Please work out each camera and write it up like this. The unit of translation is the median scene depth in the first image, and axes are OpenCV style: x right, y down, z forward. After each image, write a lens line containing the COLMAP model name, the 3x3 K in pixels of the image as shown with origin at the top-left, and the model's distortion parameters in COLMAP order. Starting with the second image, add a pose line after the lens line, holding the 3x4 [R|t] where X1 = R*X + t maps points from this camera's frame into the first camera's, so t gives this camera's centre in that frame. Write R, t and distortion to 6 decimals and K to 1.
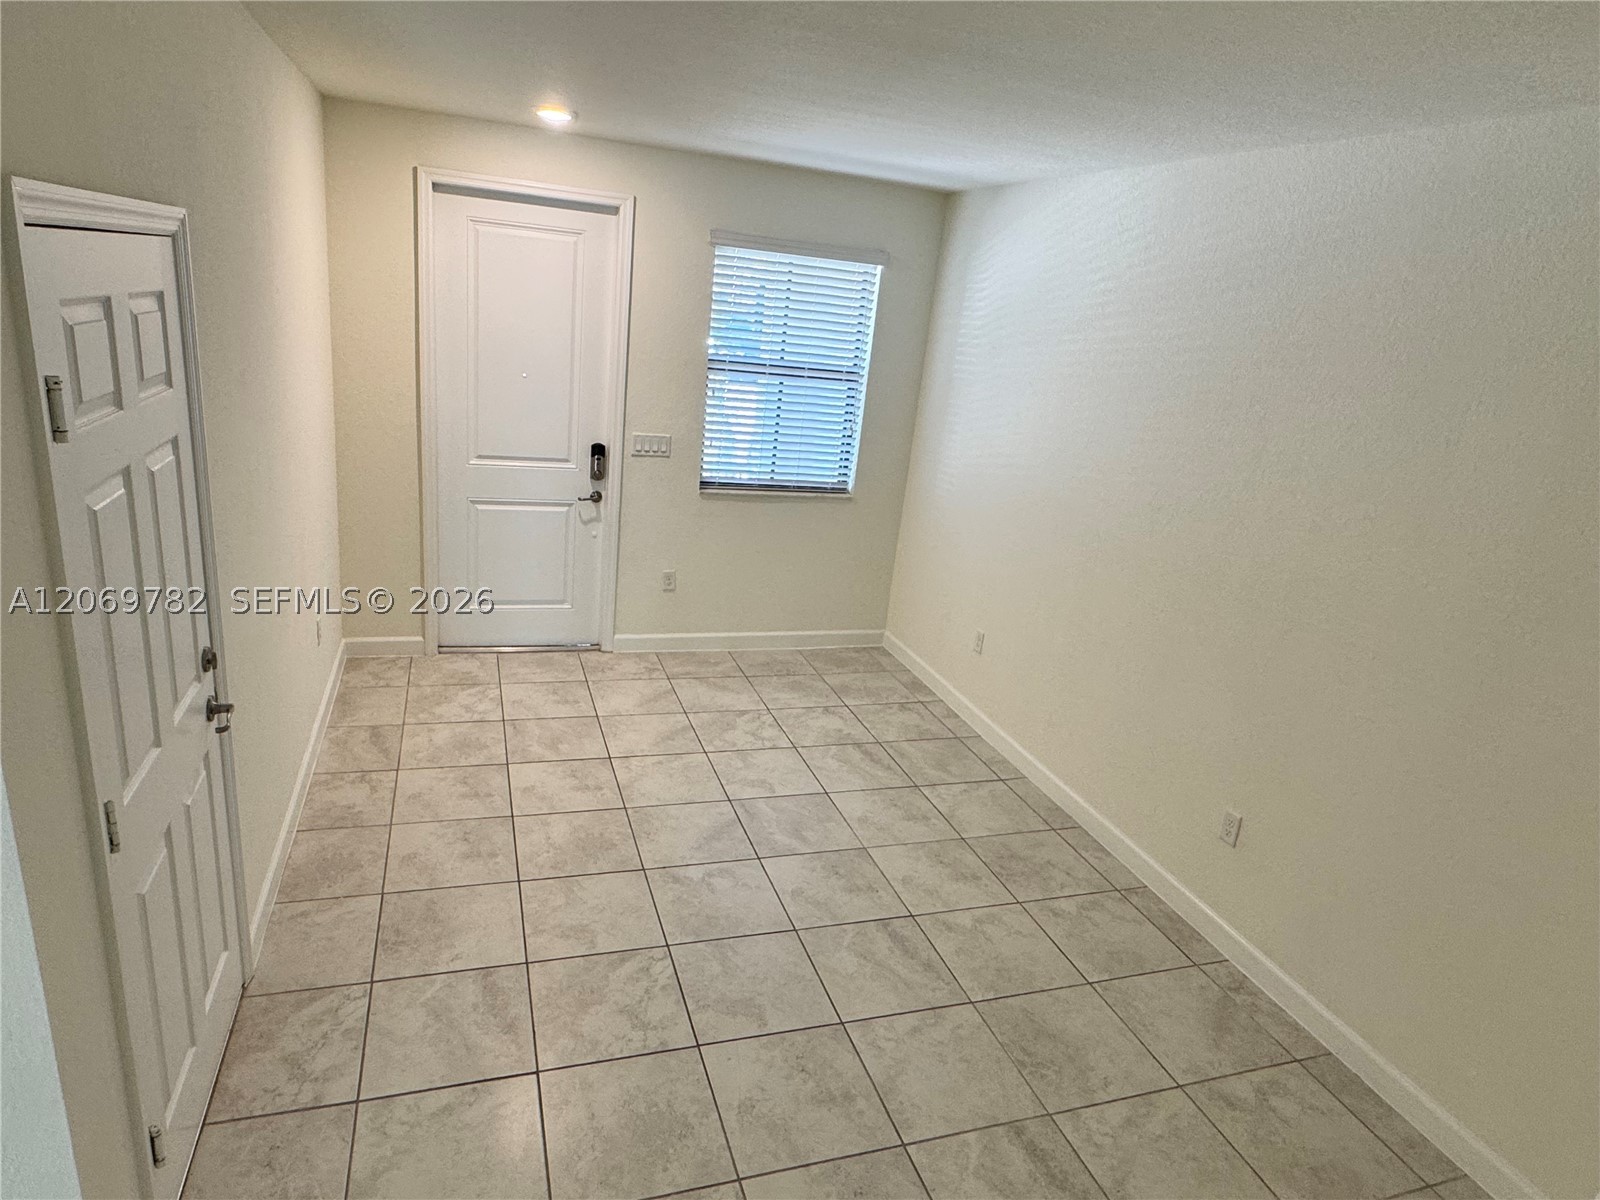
lens RADIAL K [[957.2, 0, 804.2], [0, 957.2, 600.2], [0, 0, 1]] dist [-0.024376, 0.000121]
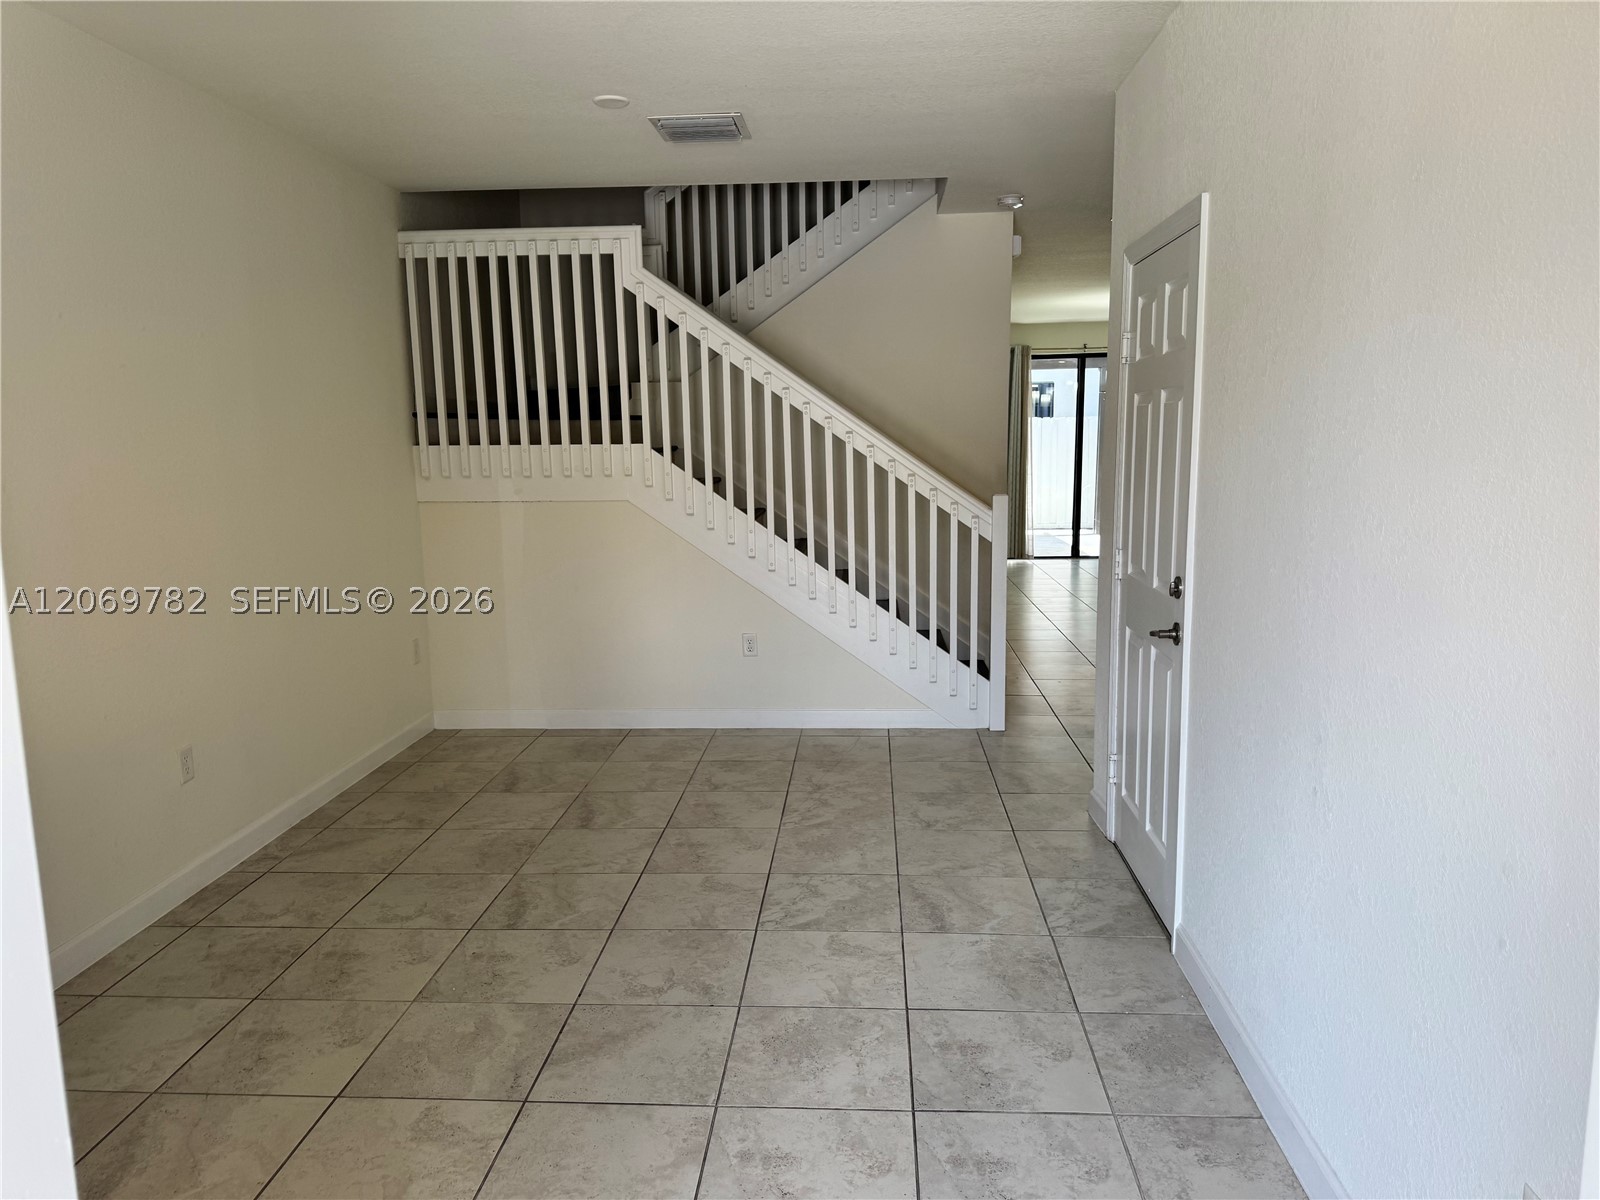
lens RADIAL K [[1117.5, 0, 799.7], [0, 1117.5, 603.6], [0, 0, 1]] dist [0.024211, -0.001055]
pose [[-0.920904, -0.147924, 0.360630, -0.487222], [0.036084, 0.888867, 0.456742, -0.387331], [-0.388115, 0.433629, -0.813223, 1.594036]]
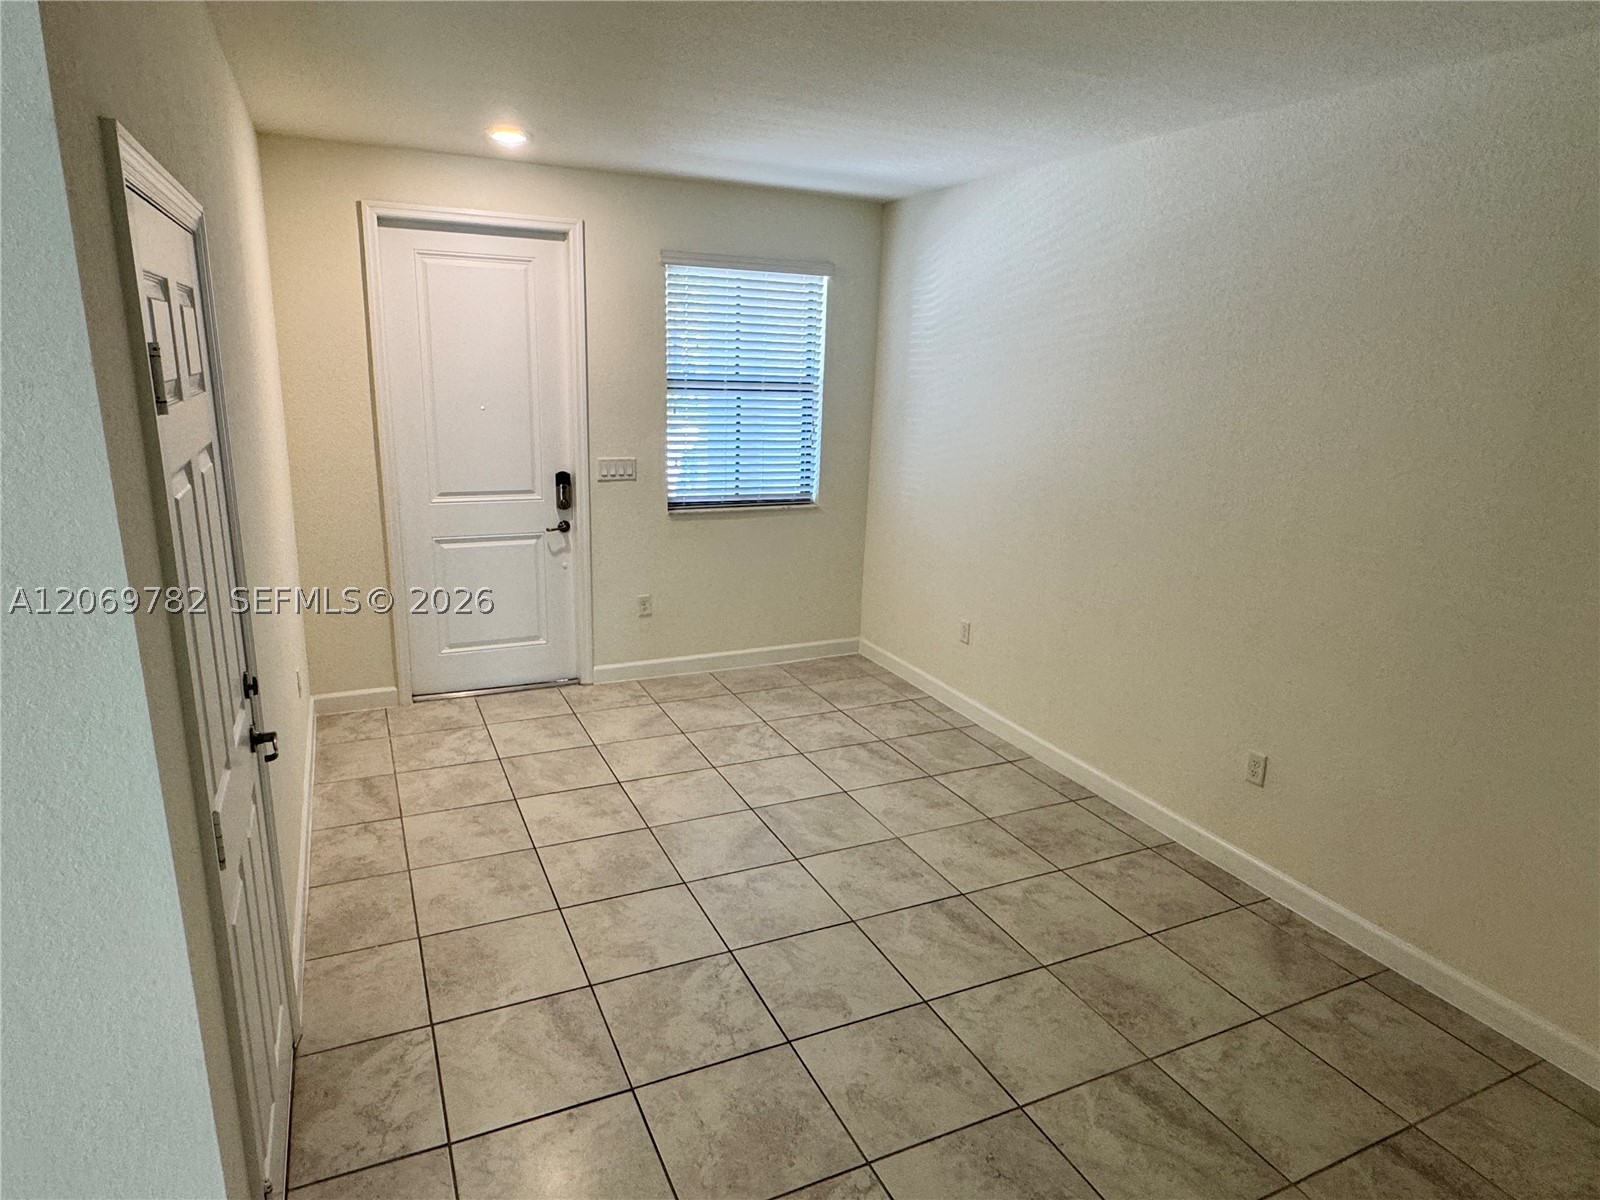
lens RADIAL K [[957.2, 0, 802.0], [0, 957.2, 600.9], [0, 0, 1]] dist [-0.024376, 0.000121]
pose [[0.990923, -0.097369, 0.092685, -0.115745], [0.101543, 0.993968, -0.041431, 0.051556], [-0.088092, 0.050467, 0.994833, 0.011309]]
